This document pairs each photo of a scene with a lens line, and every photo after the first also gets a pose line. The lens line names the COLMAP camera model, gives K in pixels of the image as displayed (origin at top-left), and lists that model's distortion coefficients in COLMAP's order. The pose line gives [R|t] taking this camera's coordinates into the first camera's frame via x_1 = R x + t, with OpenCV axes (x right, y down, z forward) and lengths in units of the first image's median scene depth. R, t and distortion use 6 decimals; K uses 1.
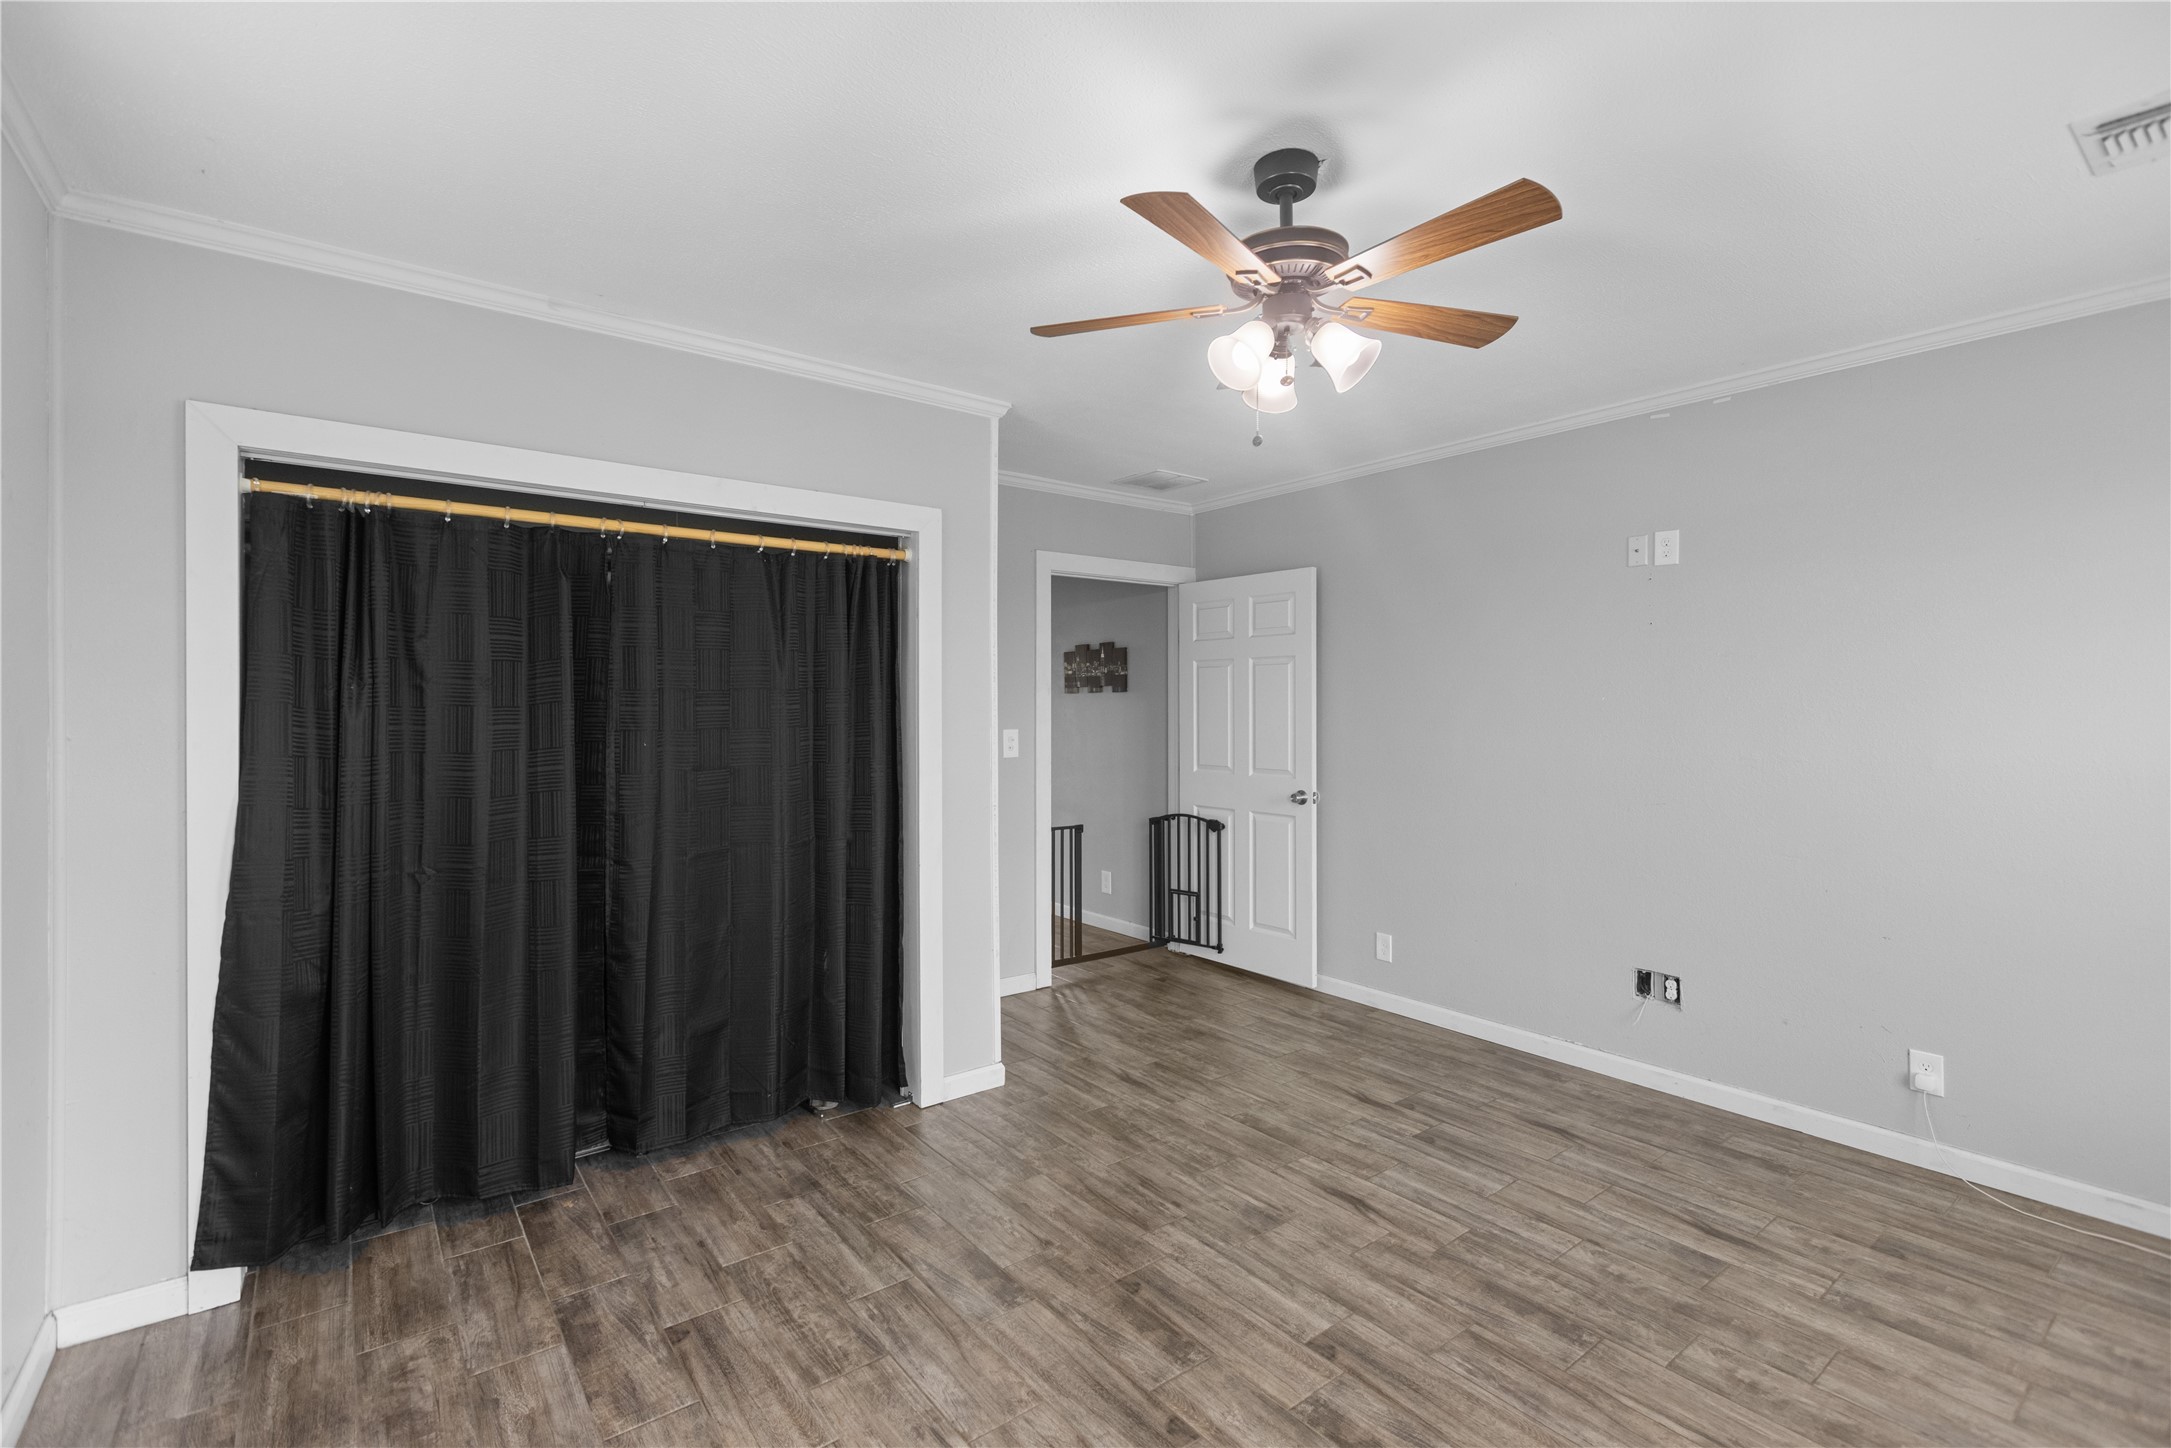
lens RADIAL K [[965.5, 0, 1083.4], [0, 965.5, 701.4], [0, 0, 1]] dist [0.000945, 0.000249]
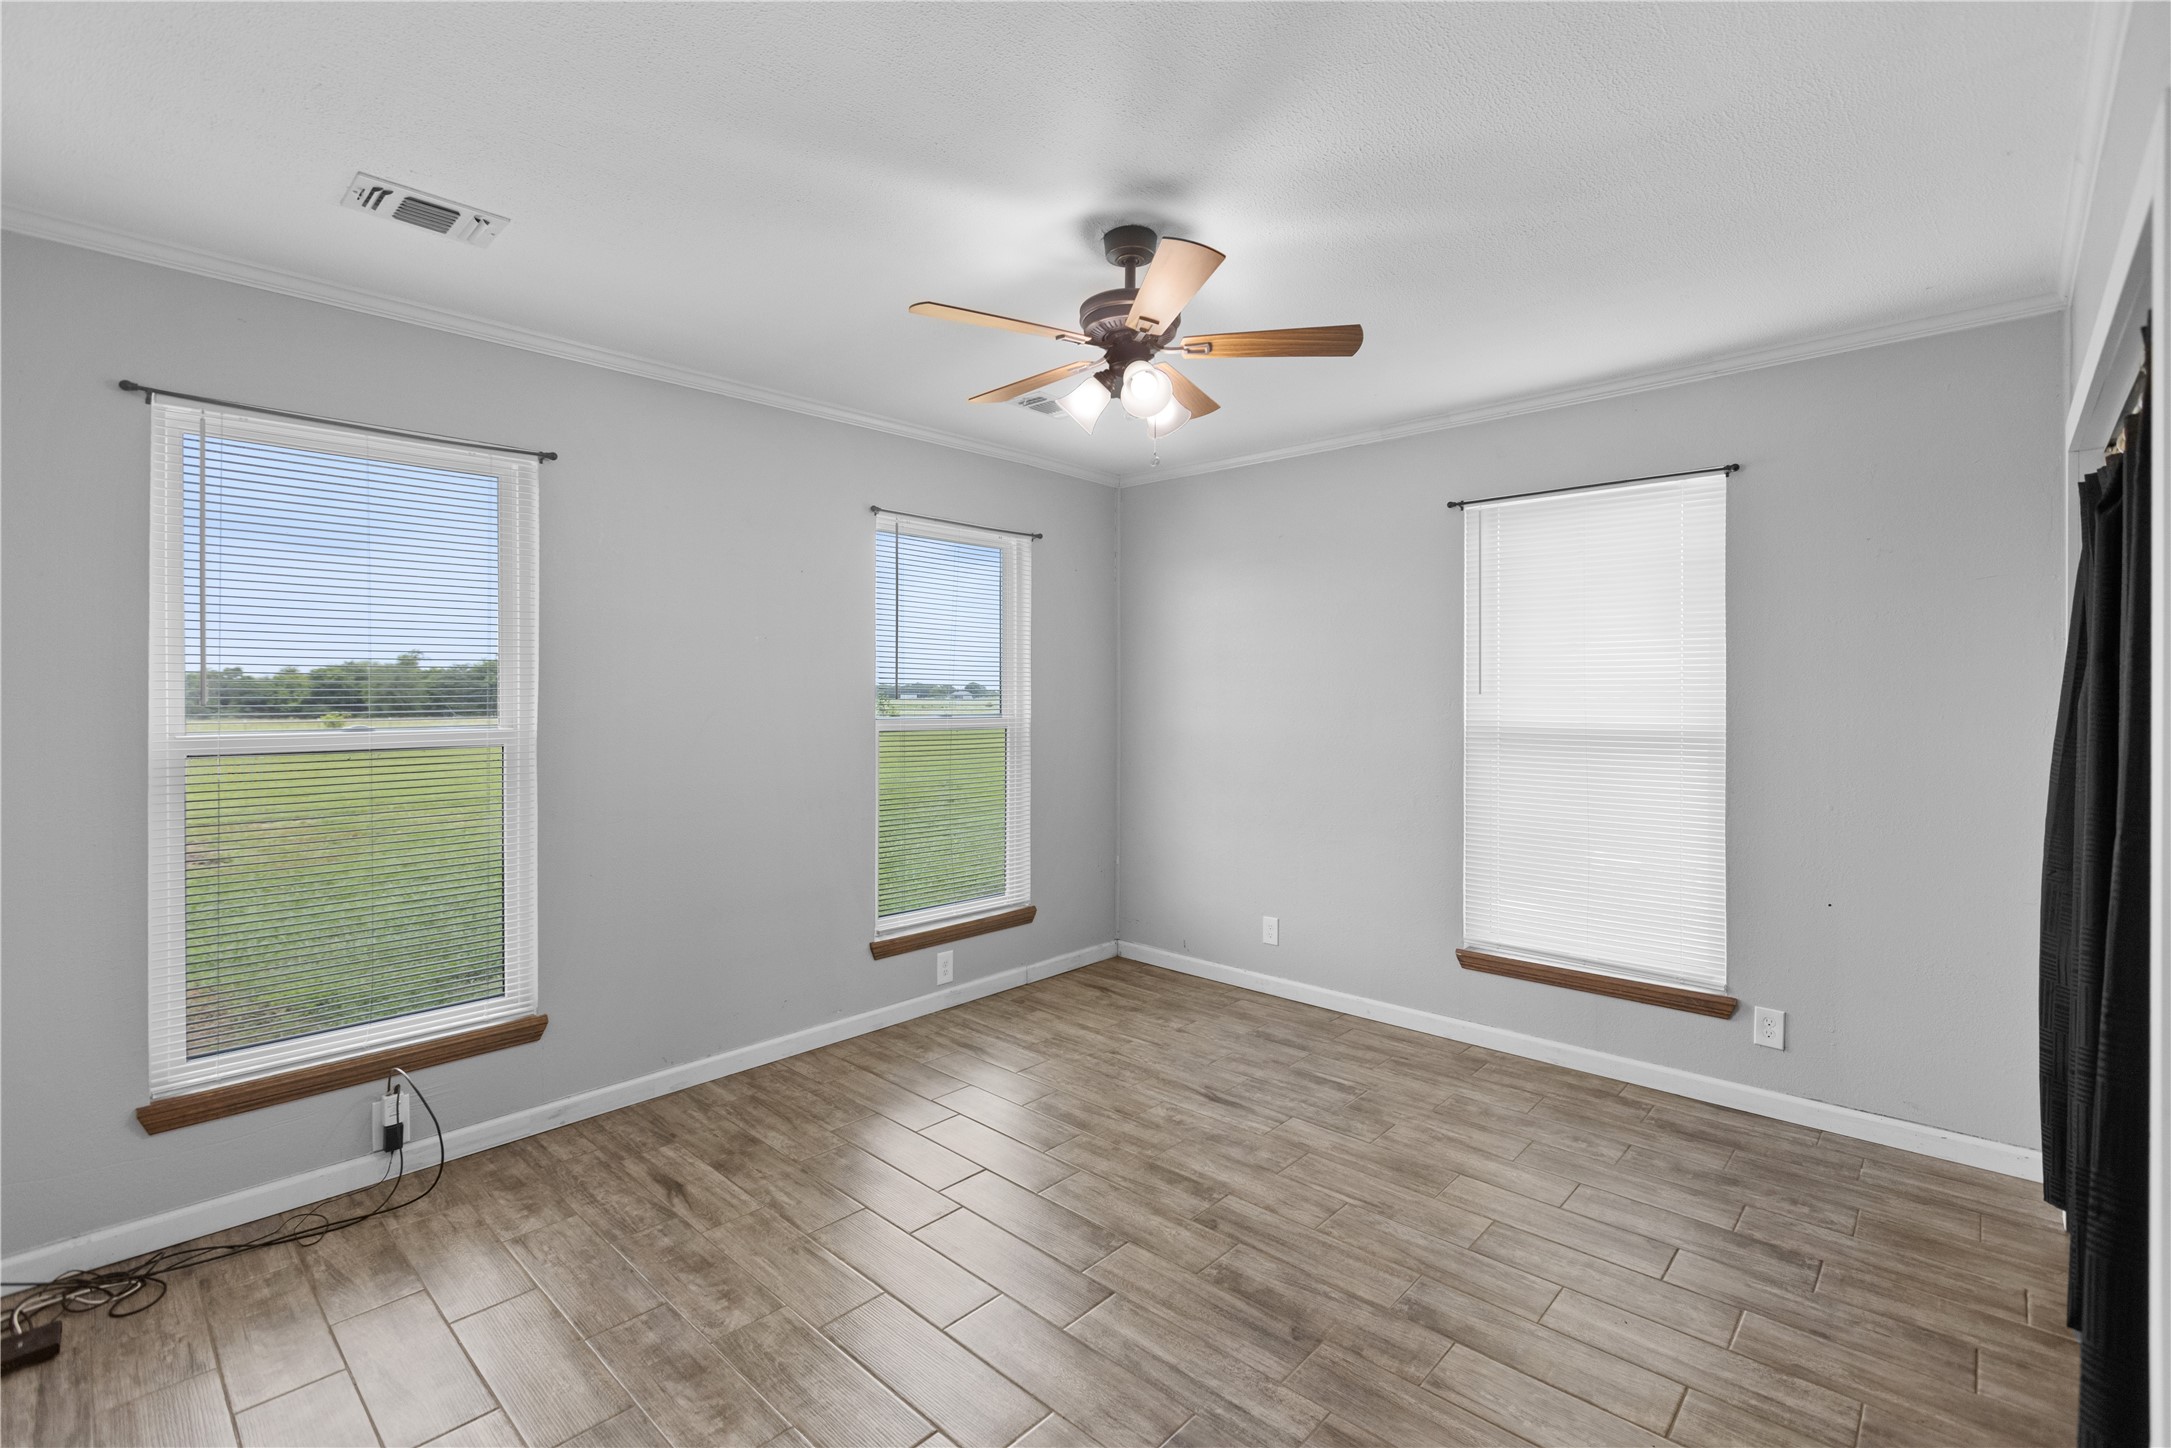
lens RADIAL K [[965.5, 0, 1083.4], [0, 965.5, 701.4], [0, 0, 1]] dist [0.000945, 0.000249]
pose [[-0.986171, 0.002089, -0.165720, 0.416733], [0.001470, 0.999991, 0.003858, 0.013486], [0.165726, 0.003561, -0.986165, 1.940340]]
